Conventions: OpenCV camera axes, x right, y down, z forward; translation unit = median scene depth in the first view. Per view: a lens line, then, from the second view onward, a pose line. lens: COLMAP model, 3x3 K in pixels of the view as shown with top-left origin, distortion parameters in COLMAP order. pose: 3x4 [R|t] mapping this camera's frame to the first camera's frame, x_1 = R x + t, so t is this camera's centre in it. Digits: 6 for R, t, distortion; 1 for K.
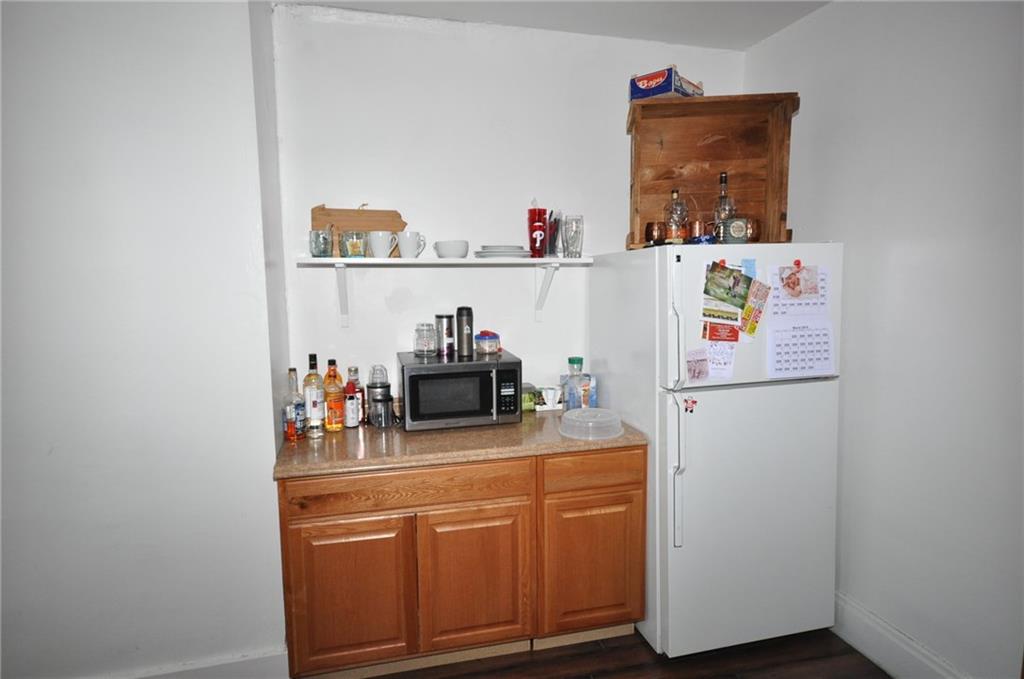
lens RADIAL K [[585.5, 0, 512.0], [0, 585.5, 339.5], [0, 0, 1]] dist [0.018219, 0.000001]
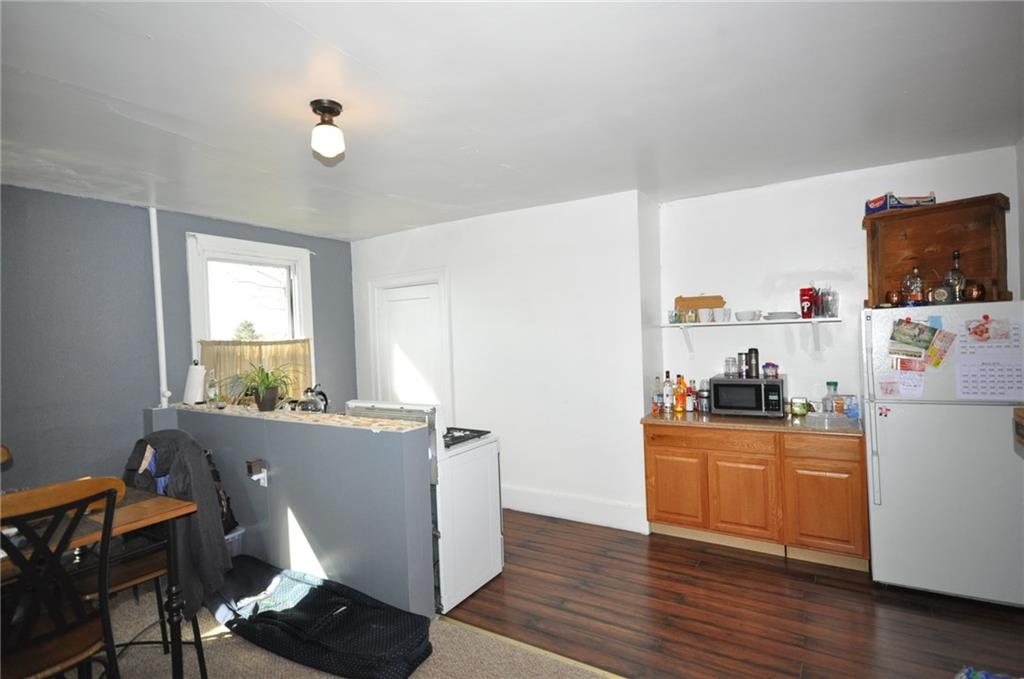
lens RADIAL K [[502.6, 0, 512.0], [0, 502.6, 339.5], [0, 0, 1]] dist [-0.000310, 0.000291]
pose [[0.688196, -0.008528, -0.725475, 0.545827], [-0.055662, 0.996363, -0.064515, 0.058179], [0.723387, 0.084780, 0.685218, -0.583741]]
